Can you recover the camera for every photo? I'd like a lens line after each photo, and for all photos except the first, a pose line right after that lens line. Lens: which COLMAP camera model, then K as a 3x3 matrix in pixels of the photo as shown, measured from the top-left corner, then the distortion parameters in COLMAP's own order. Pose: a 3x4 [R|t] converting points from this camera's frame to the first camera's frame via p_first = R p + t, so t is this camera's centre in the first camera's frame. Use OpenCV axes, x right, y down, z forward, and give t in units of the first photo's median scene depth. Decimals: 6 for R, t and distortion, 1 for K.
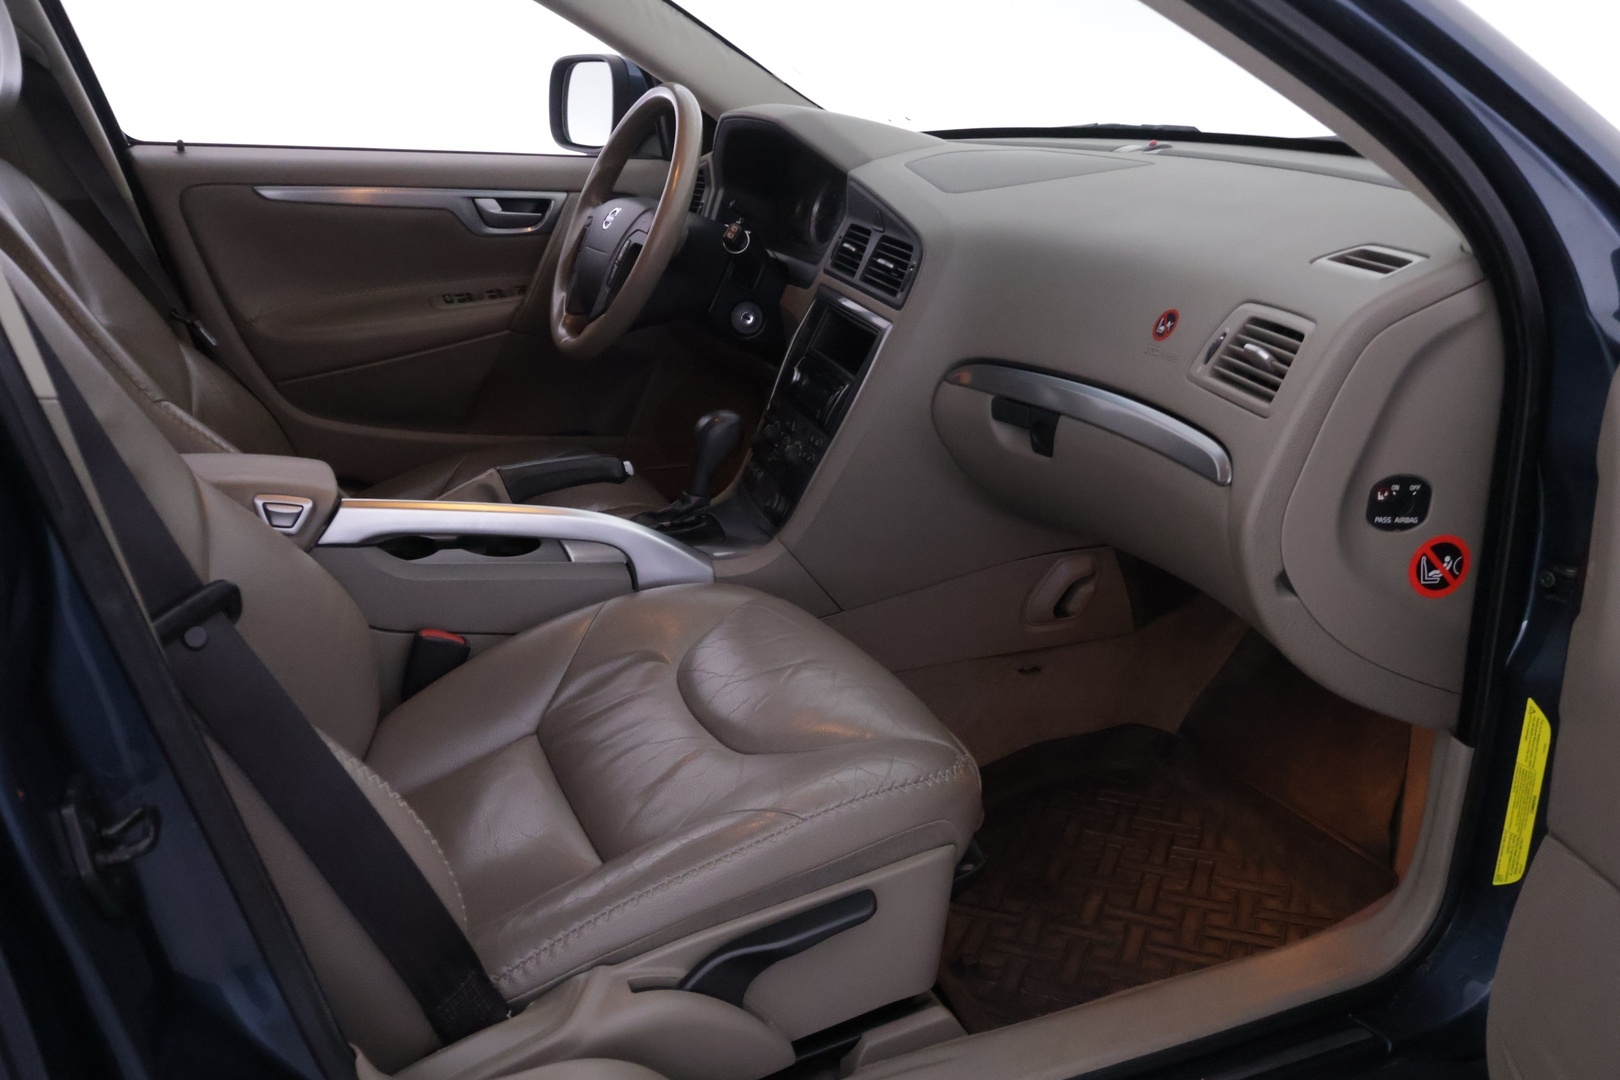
lens RADIAL K [[1392.5, 0, 819.5], [0, 1392.5, 532.4], [0, 0, 1]] dist [-0.006749, 0.003607]
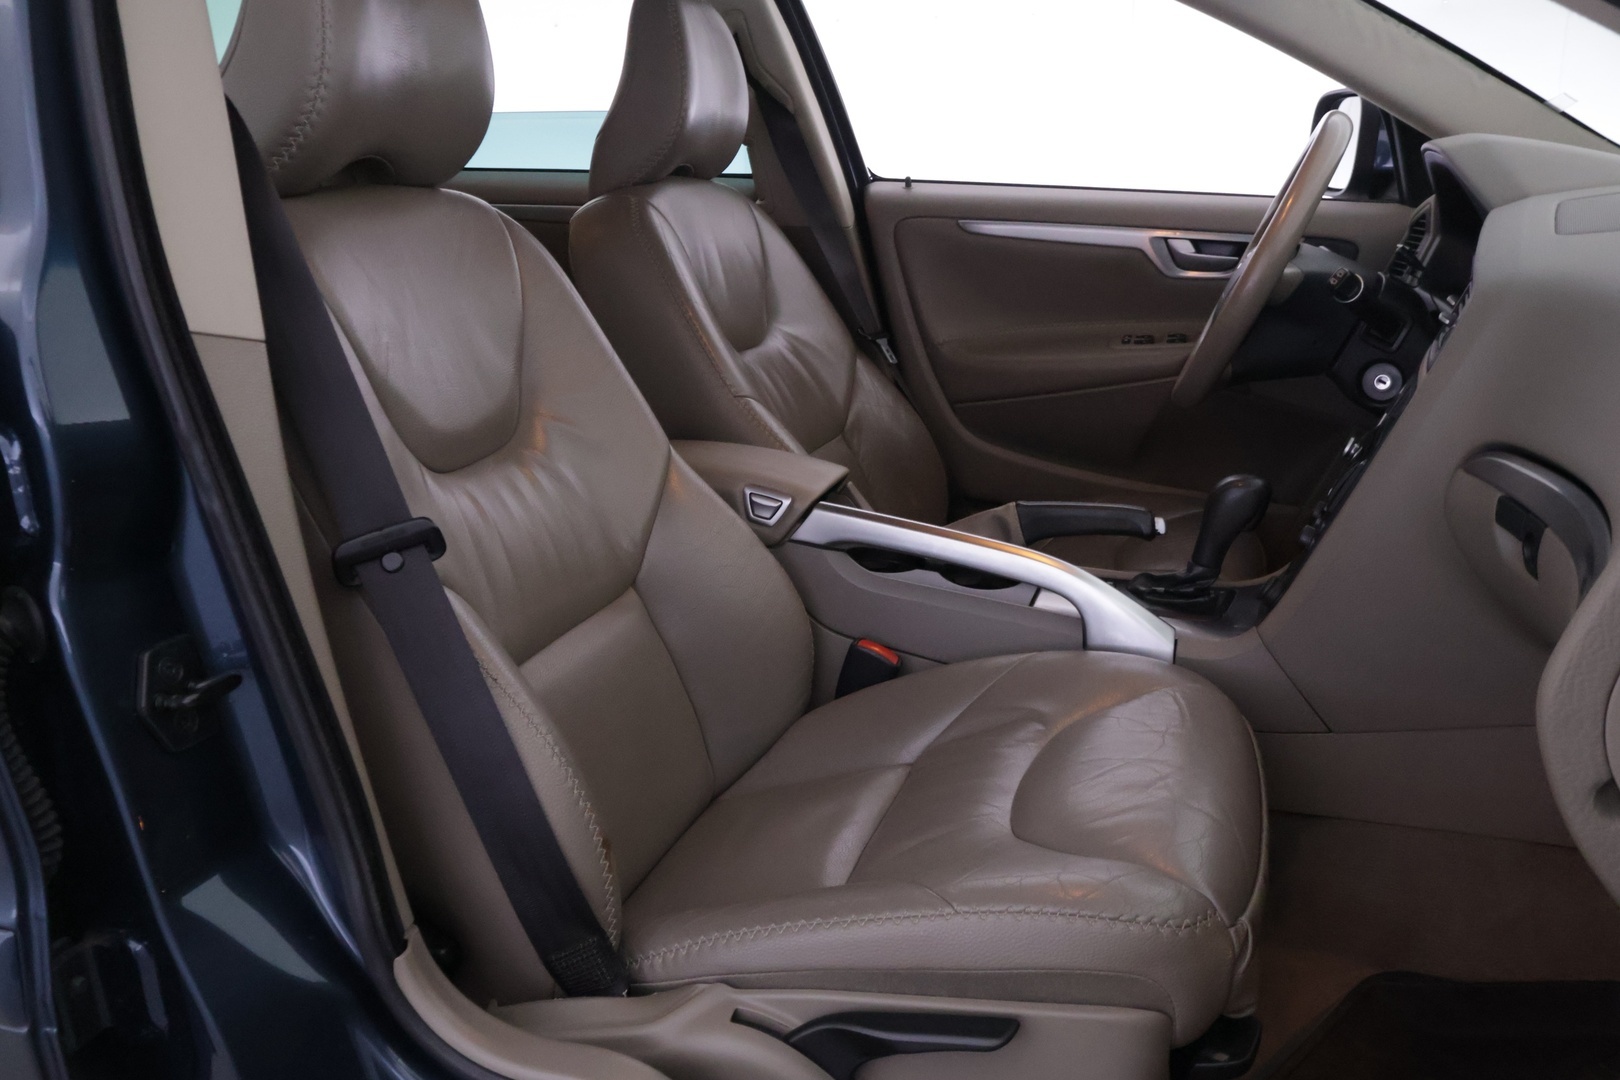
lens RADIAL K [[1392.5, 0, 799.8], [0, 1392.5, 542.9], [0, 0, 1]] dist [-0.006749, 0.003607]
pose [[0.761494, 0.164318, -0.626998, 0.269698], [-0.186423, 0.981982, 0.030937, -0.020014], [0.620784, 0.093329, 0.778406, 0.146672]]
